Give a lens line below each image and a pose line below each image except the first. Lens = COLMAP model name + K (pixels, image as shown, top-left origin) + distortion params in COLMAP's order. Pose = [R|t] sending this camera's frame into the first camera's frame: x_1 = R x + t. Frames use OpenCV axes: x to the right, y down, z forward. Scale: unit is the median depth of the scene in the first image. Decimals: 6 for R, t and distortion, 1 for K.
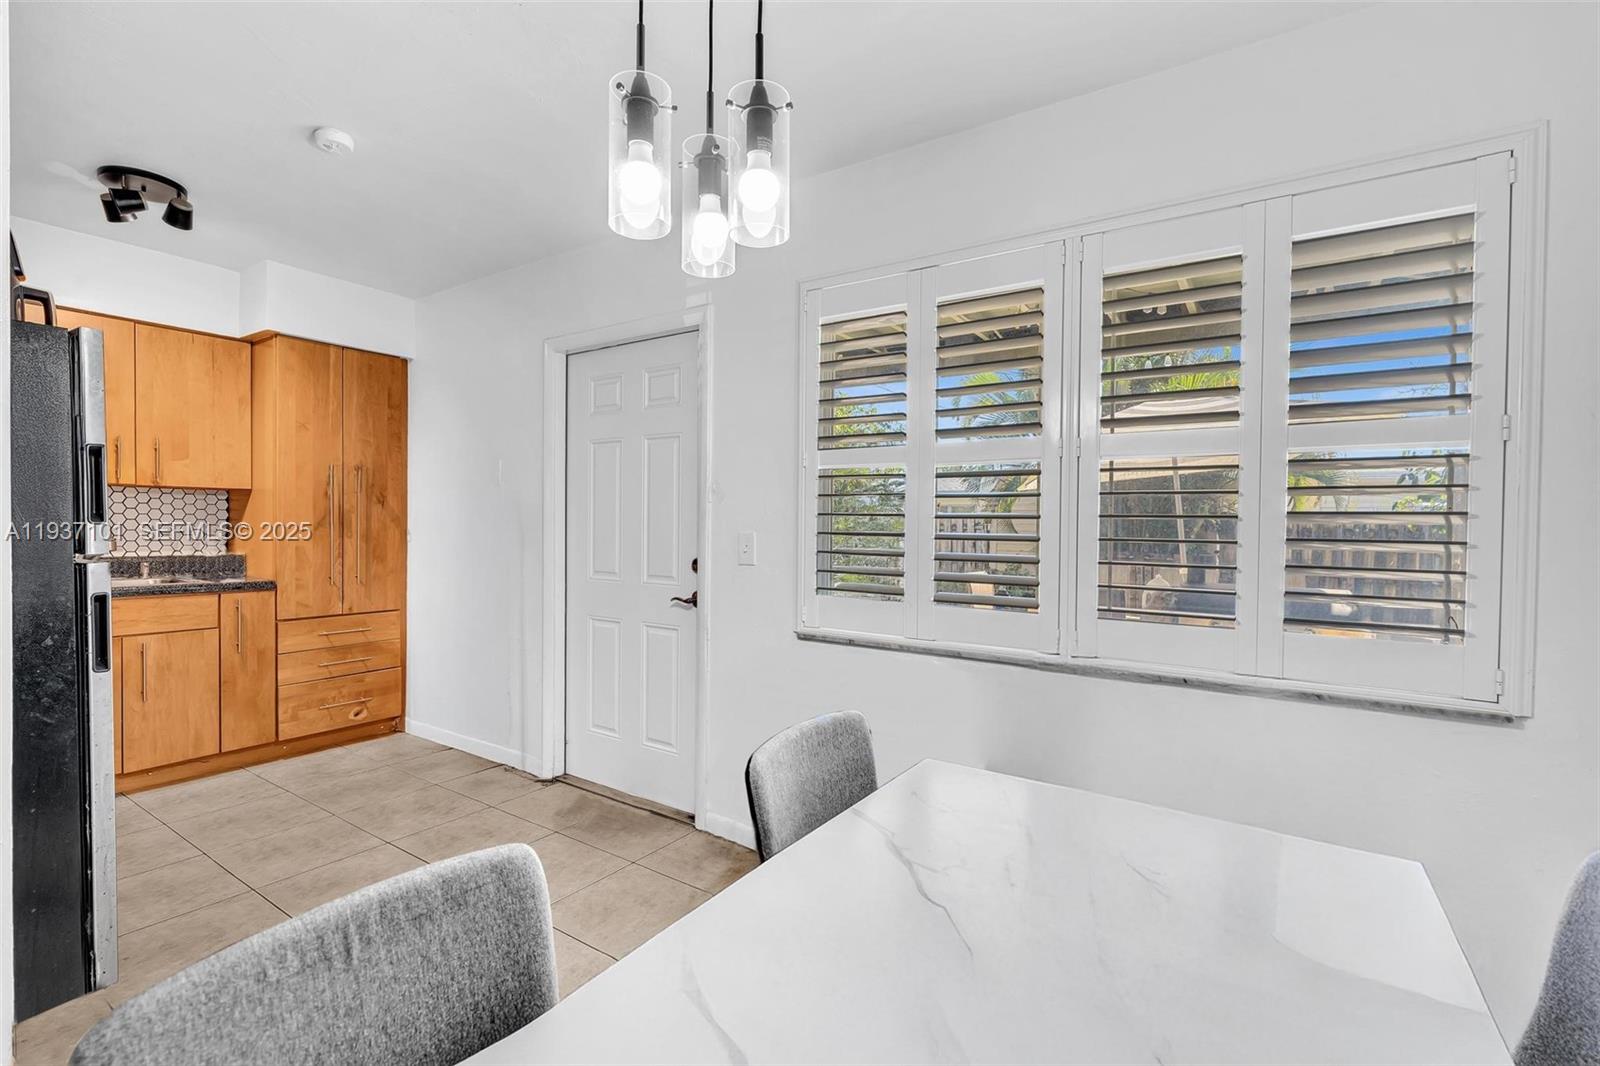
lens RADIAL K [[700.2, 0, 792.4], [0, 700.2, 528.8], [0, 0, 1]] dist [-0.011845, 0.000037]
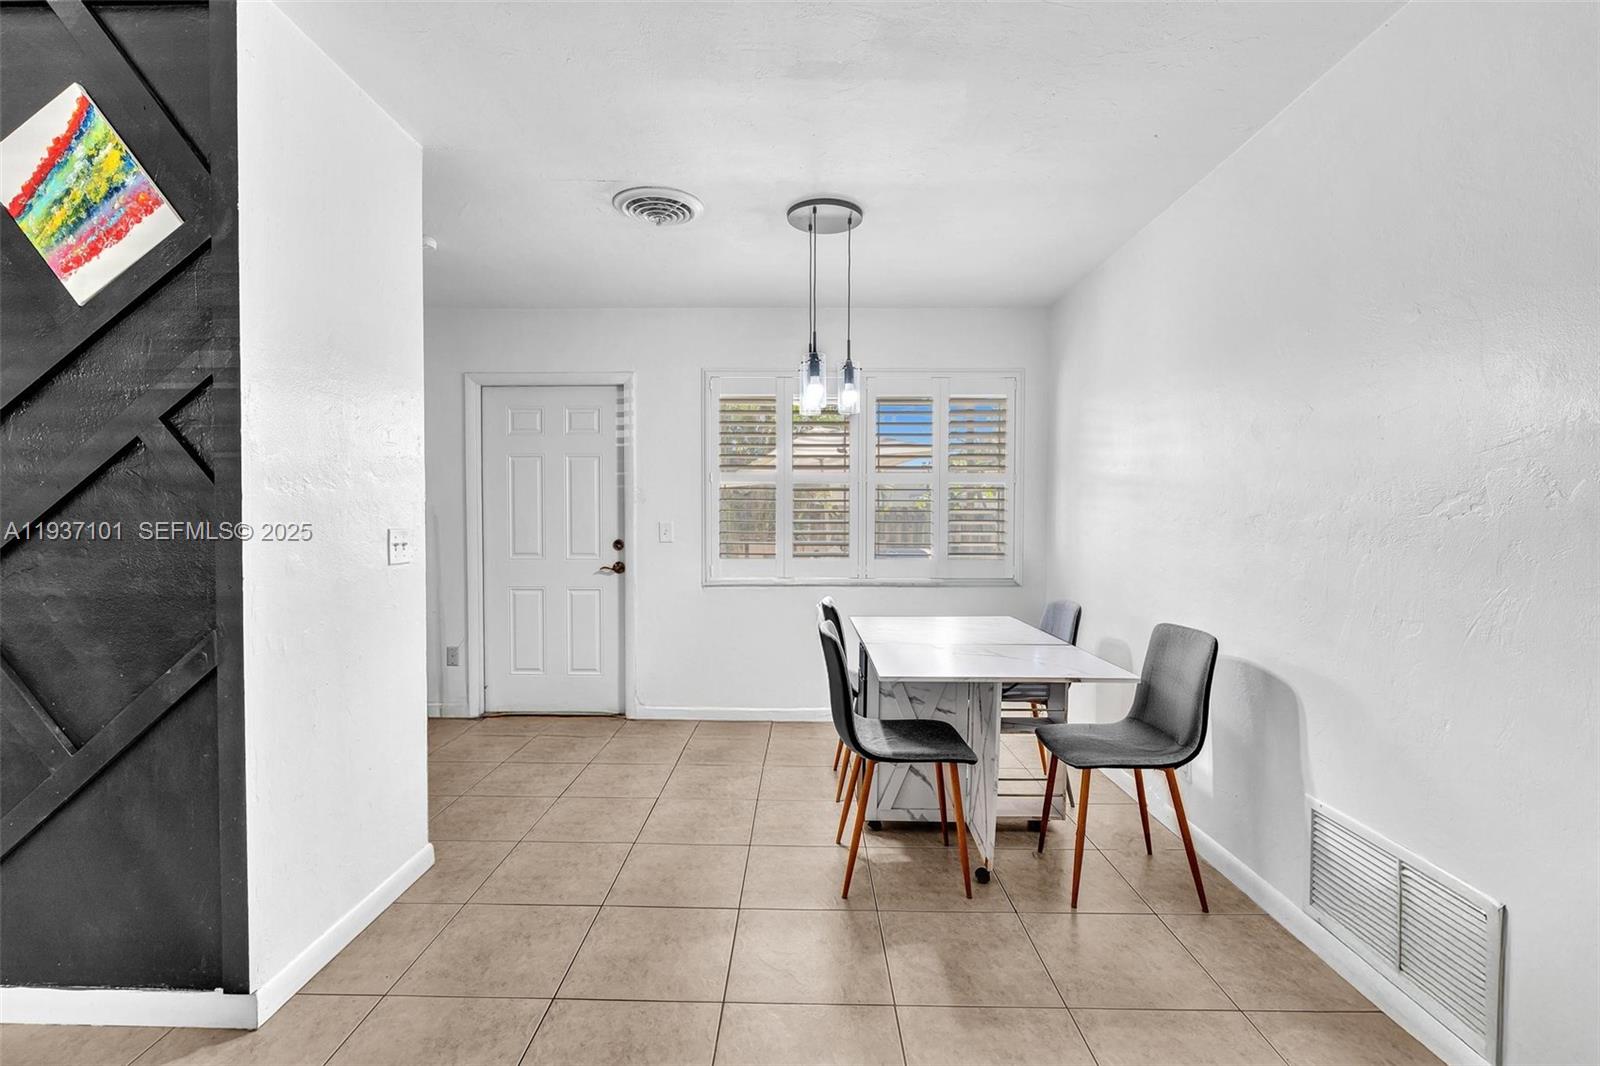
lens RADIAL K [[711.2, 0, 789.3], [0, 711.2, 533.6], [0, 0, 1]] dist [-0.000118, -0.000352]
pose [[0.841160, -0.020156, 0.540411, -0.552394], [0.011277, 0.999742, 0.019736, 0.002456], [-0.540669, -0.010506, 0.841170, -0.395539]]
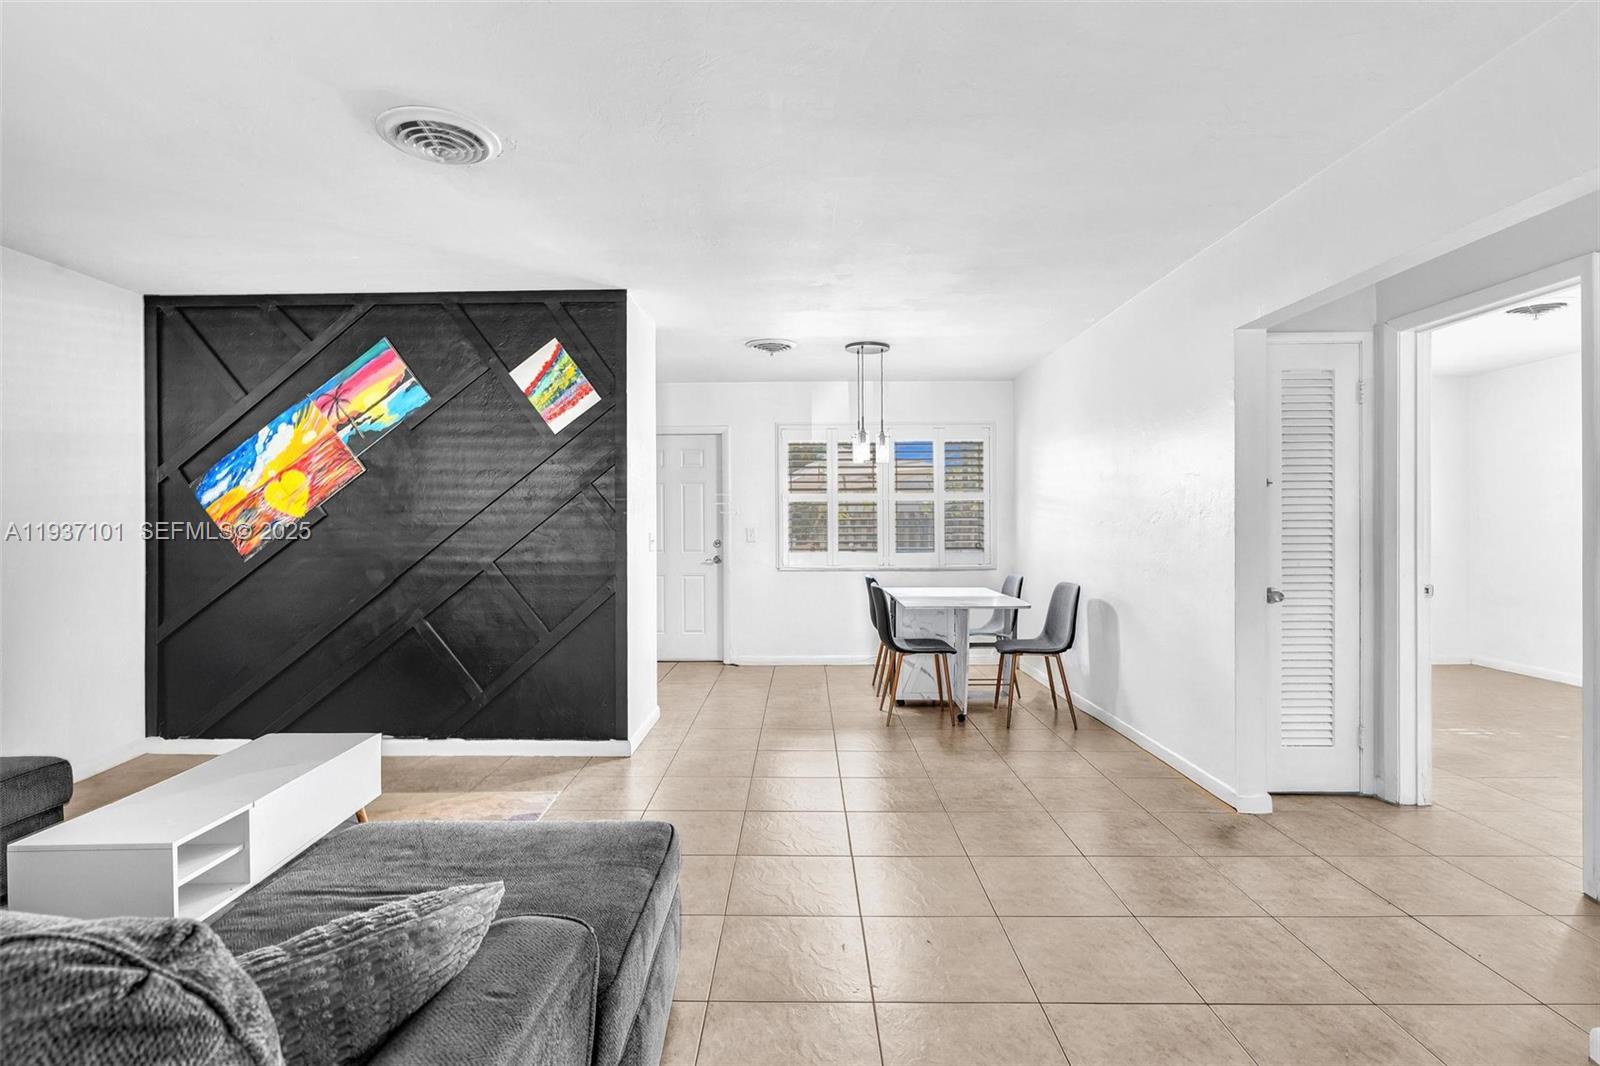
lens RADIAL K [[759.2, 0, 791.1], [0, 759.2, 523.3], [0, 0, 1]] dist [0.001112, 0.000085]
pose [[0.838612, -0.014089, 0.544547, -1.039281], [0.017920, 0.999838, -0.001728, -0.002223], [-0.544435, 0.011208, 0.838728, -0.920133]]
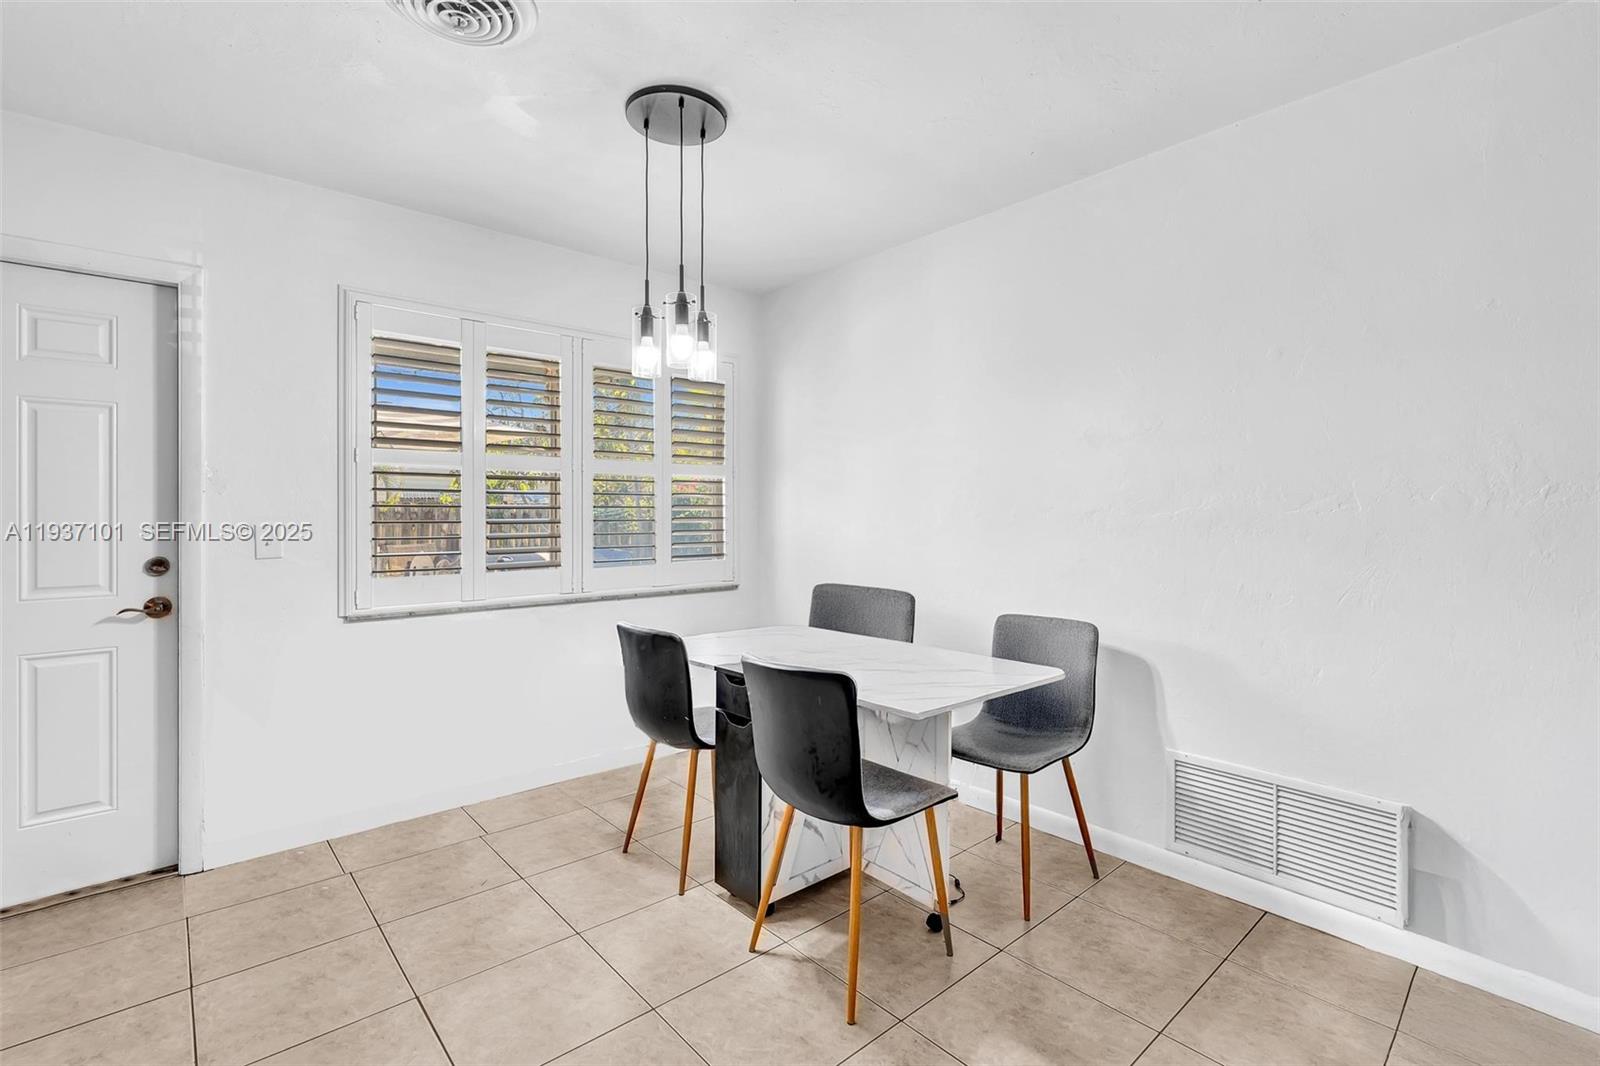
lens RADIAL K [[727.1, 0, 794.1], [0, 727.1, 506.9], [0, 0, 1]] dist [-0.002060, -0.000381]
pose [[0.262691, -0.003791, 0.964873, -0.658532], [0.015277, 0.999883, -0.000230, -0.006271], [-0.964759, 0.014801, 0.262718, 0.037520]]
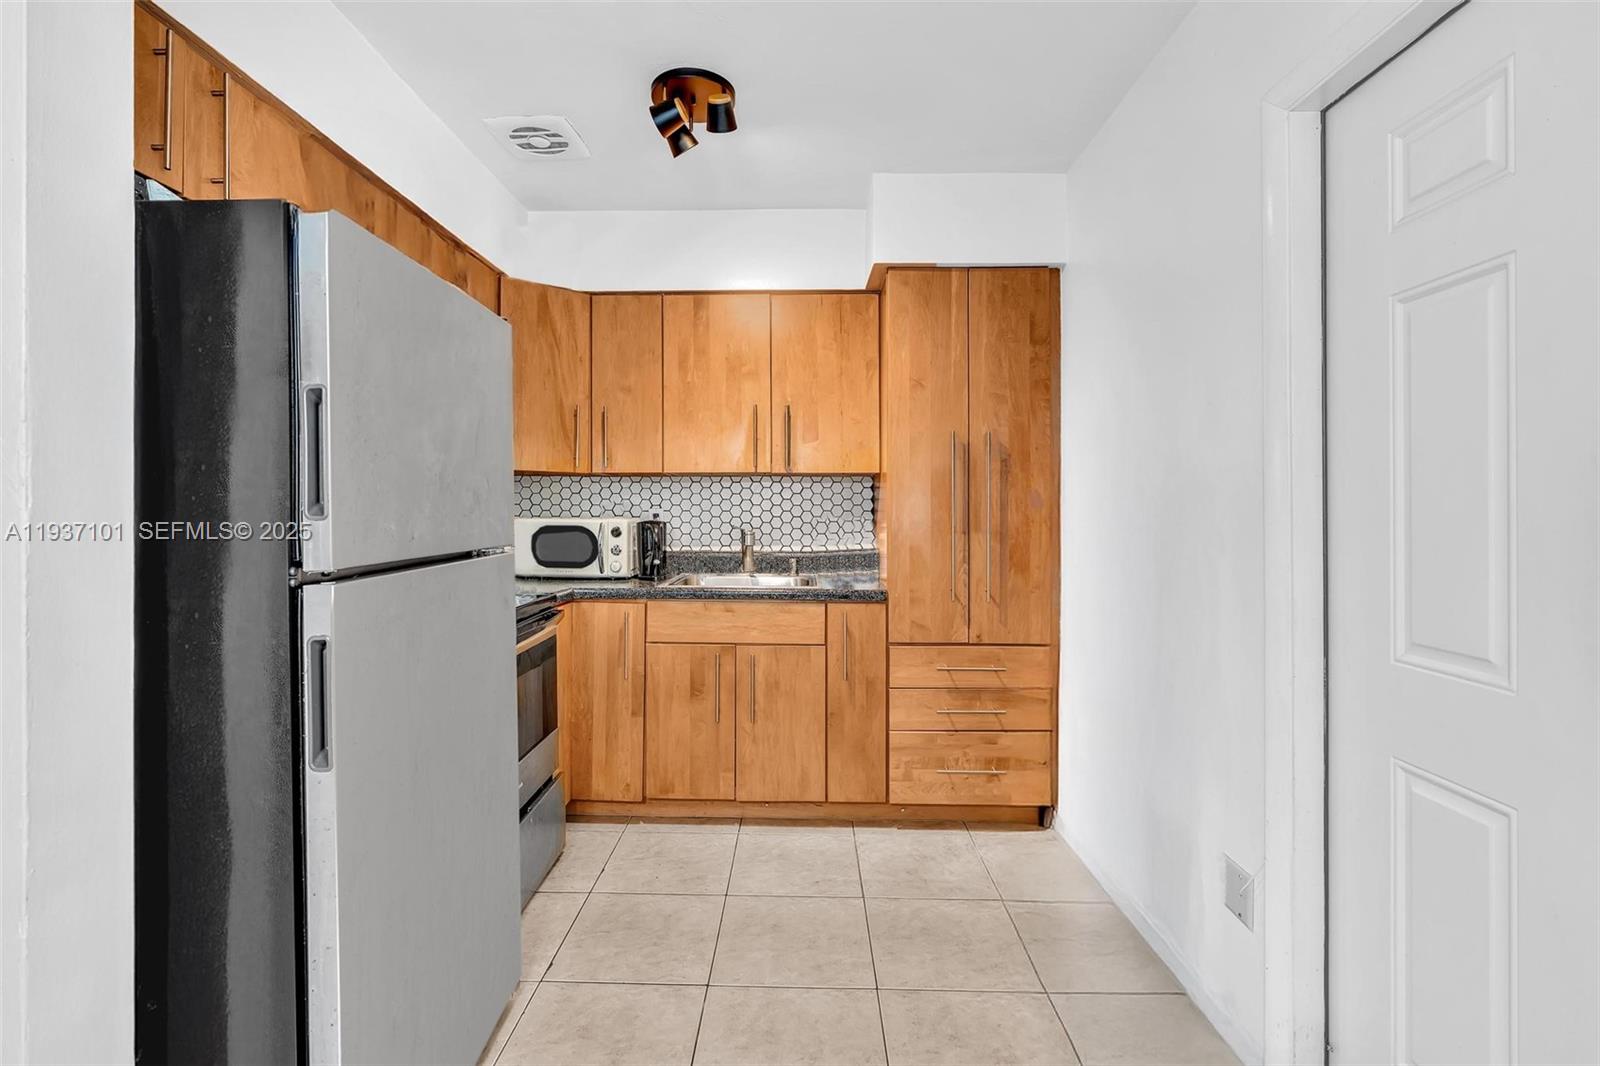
lens RADIAL K [[727.1, 0, 794.1], [0, 727.1, 506.9], [0, 0, 1]] dist [-0.002060, -0.000381]
pose [[0.537849, -0.010533, -0.842975, -0.128781], [-0.003366, 0.999887, -0.014641, -0.005364], [0.843034, 0.010712, 0.537753, 0.499592]]
